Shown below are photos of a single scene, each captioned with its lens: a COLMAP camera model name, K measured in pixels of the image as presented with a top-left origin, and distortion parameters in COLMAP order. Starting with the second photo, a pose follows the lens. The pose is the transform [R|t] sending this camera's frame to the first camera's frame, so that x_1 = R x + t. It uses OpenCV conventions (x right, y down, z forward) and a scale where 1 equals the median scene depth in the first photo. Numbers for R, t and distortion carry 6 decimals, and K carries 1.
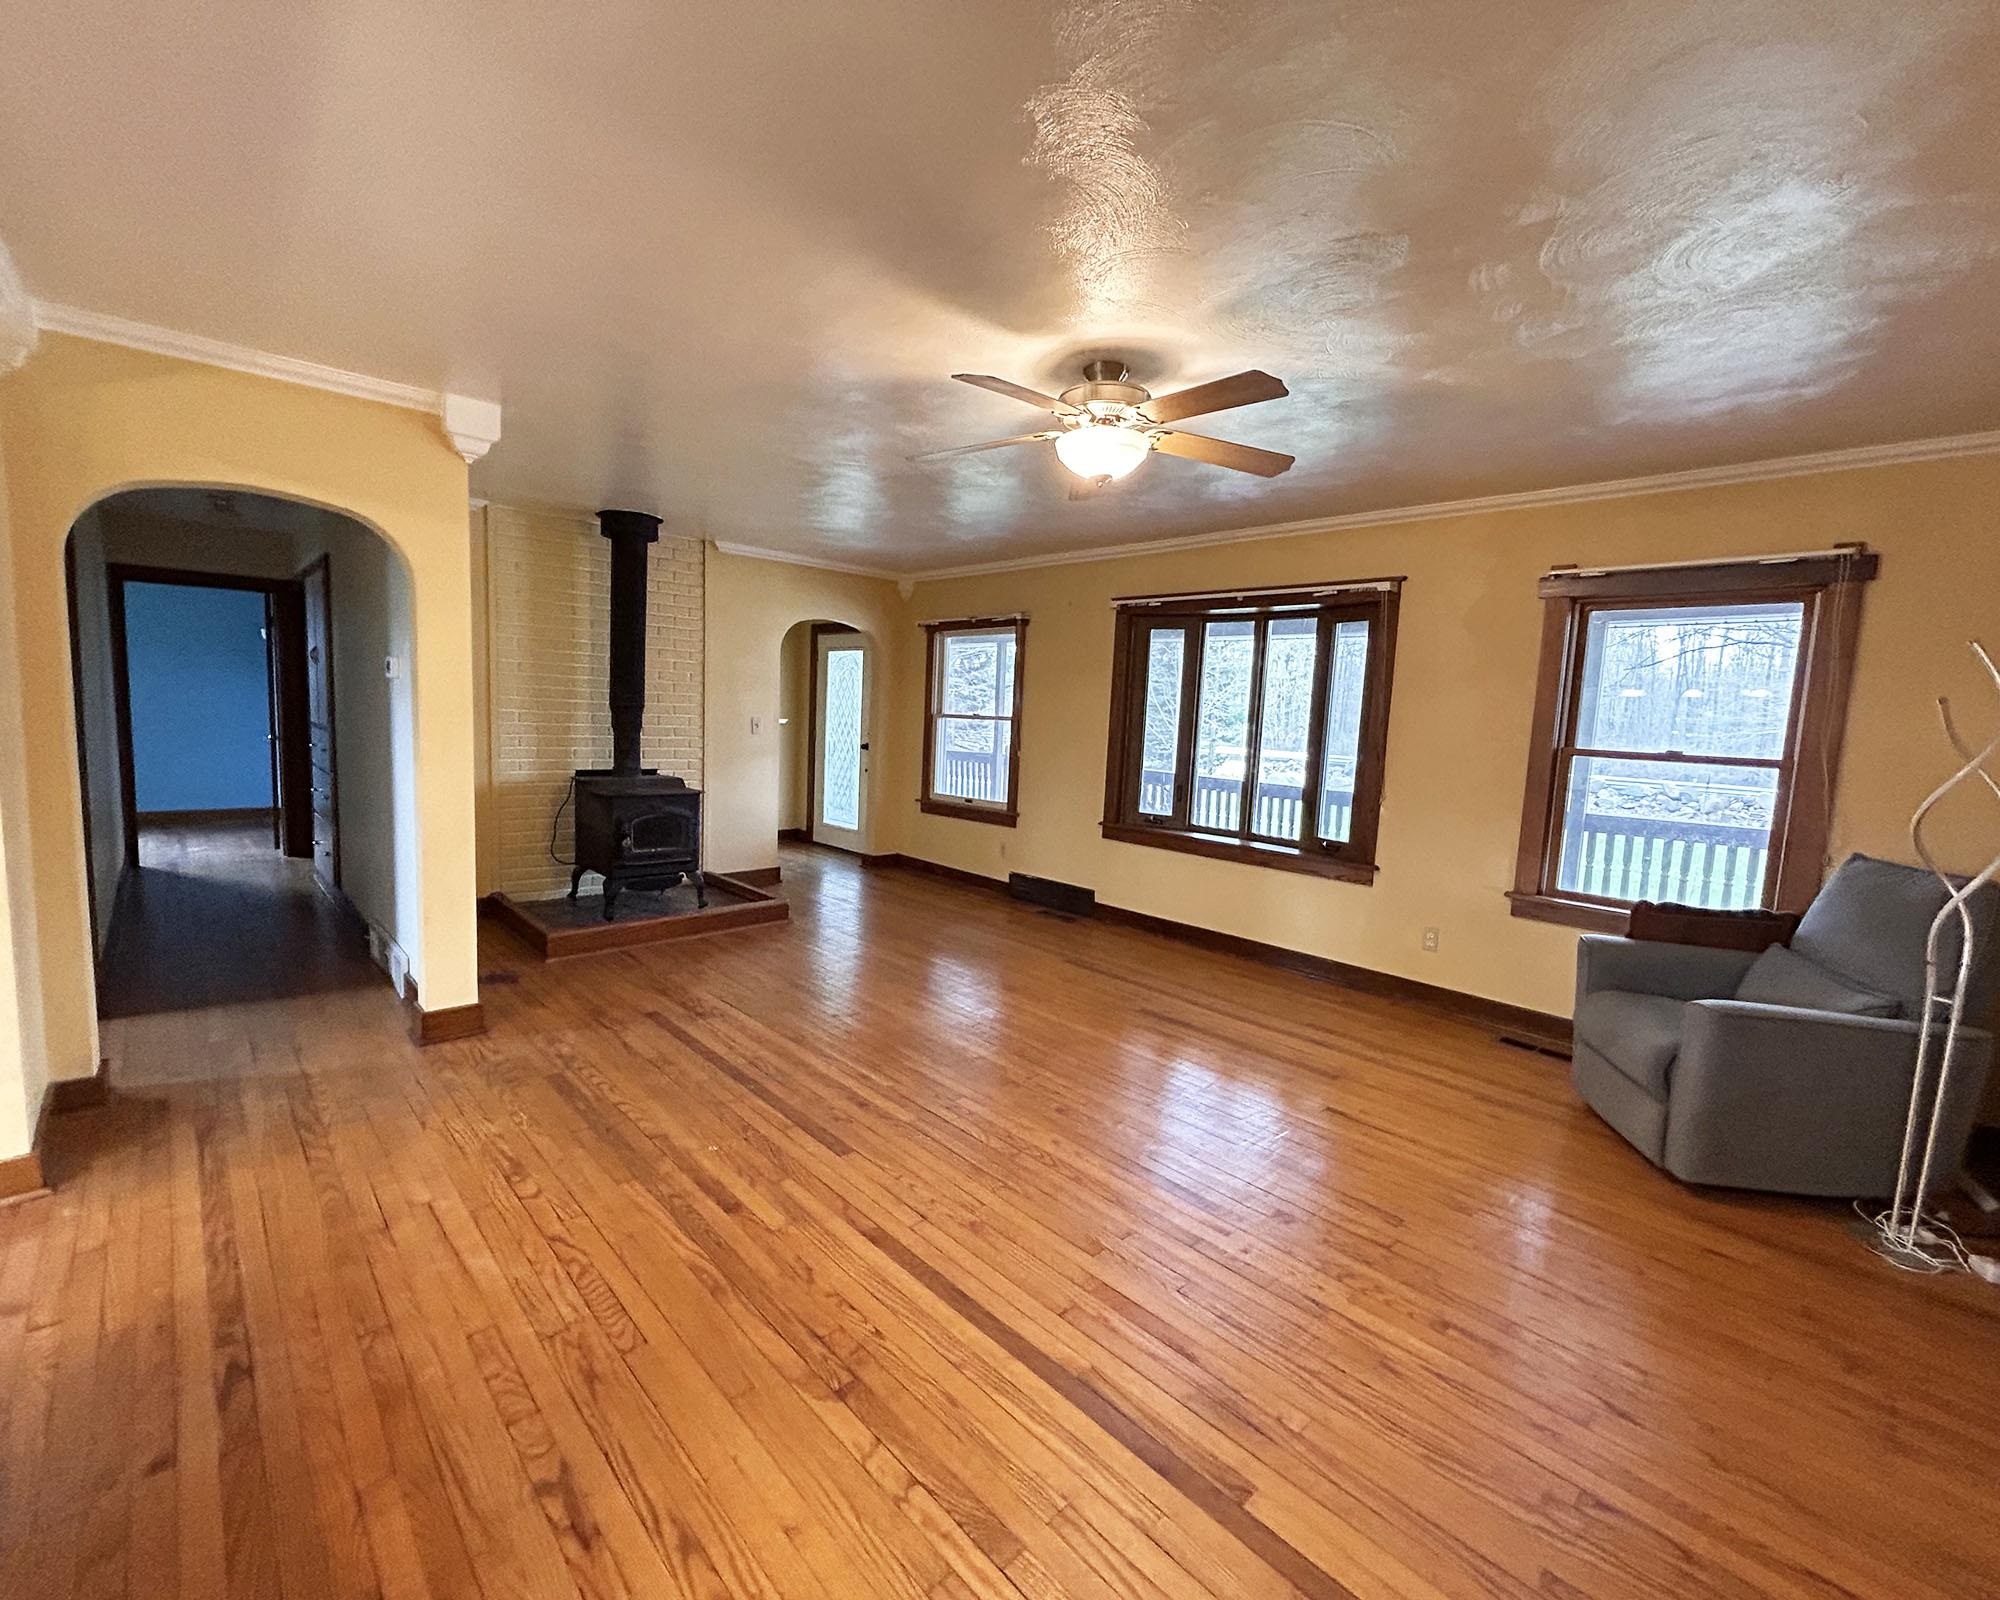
lens RADIAL K [[855.8, 0, 994.5], [0, 855.8, 799.1], [0, 0, 1]] dist [0.001218, 0.000027]
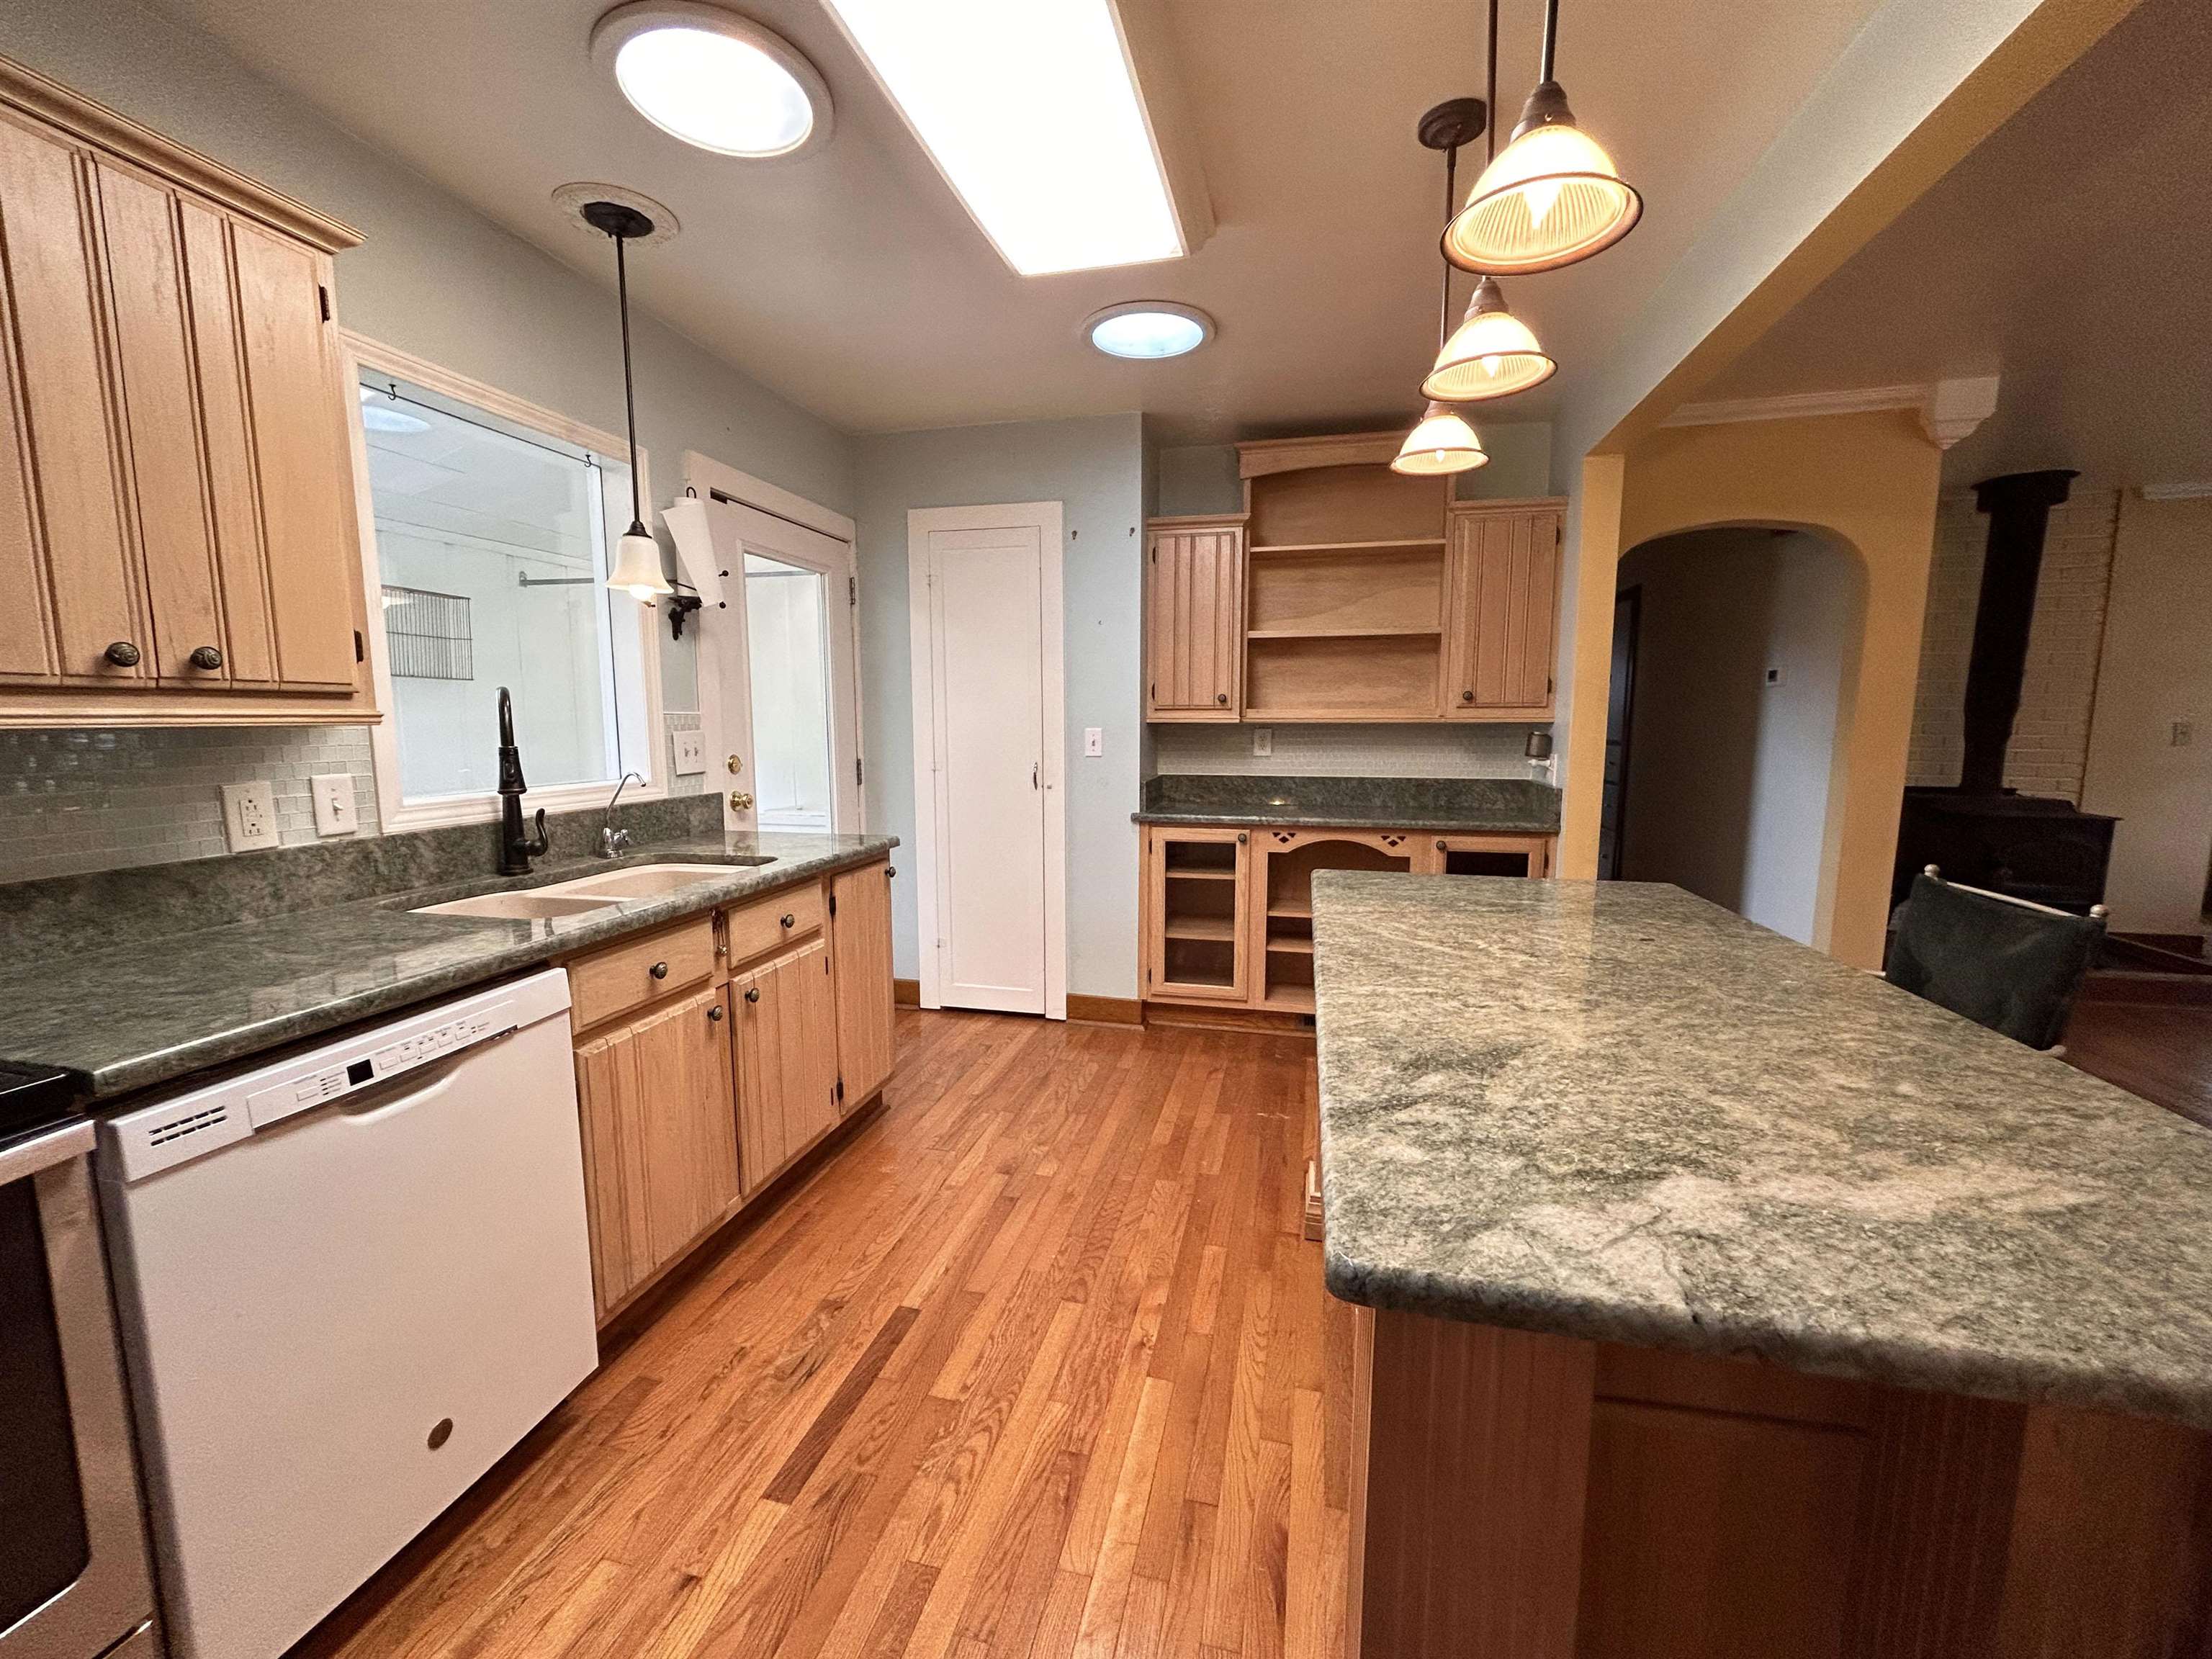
lens RADIAL K [[888.9, 0, 1097.7], [0, 888.9, 823.6], [0, 0, 1]] dist [-0.001161, -0.000142]
pose [[0.533942, 0.056700, -0.843618, -0.183341], [-0.067897, 0.997402, 0.024062, 0.043172], [0.842791, 0.044431, 0.536404, -0.211476]]
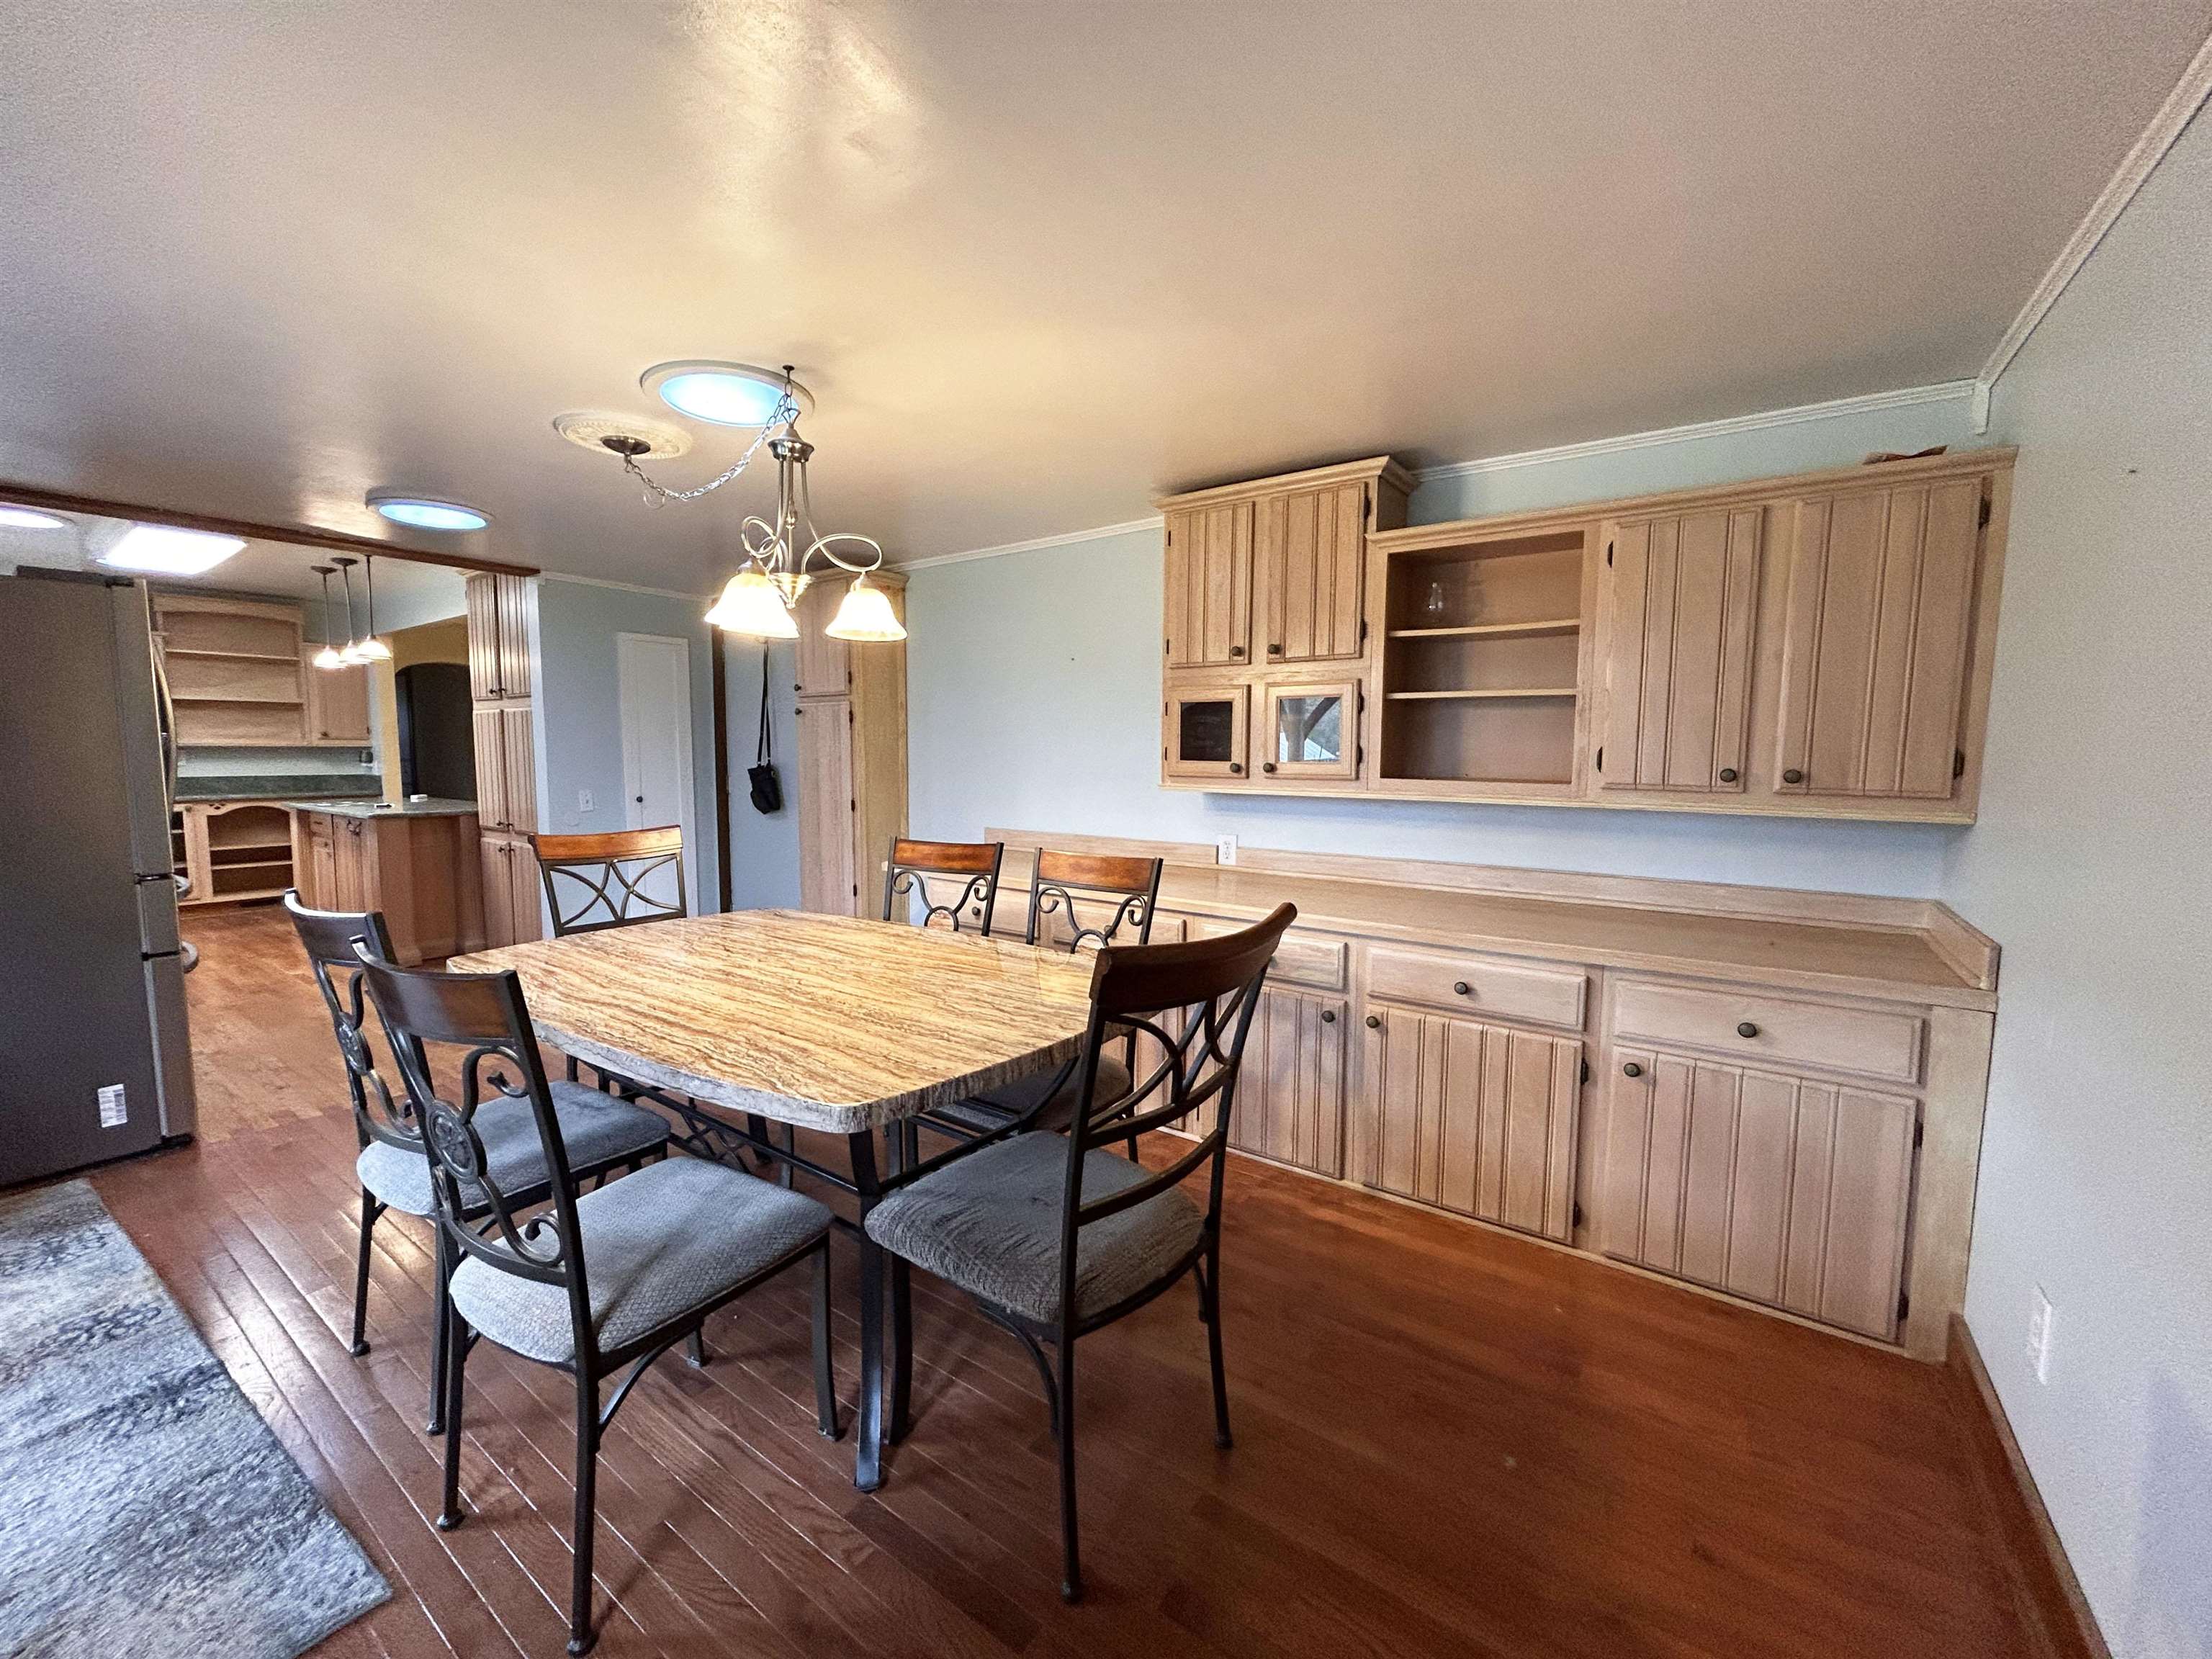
lens RADIAL K [[888.9, 0, 1113.7], [0, 888.9, 834.6], [0, 0, 1]] dist [-0.001161, -0.000142]
pose [[0.981668, -0.055710, 0.182276, 0.403070], [0.057174, 0.998360, -0.002783, 0.190477], [-0.181822, 0.013154, 0.983243, -1.313385]]
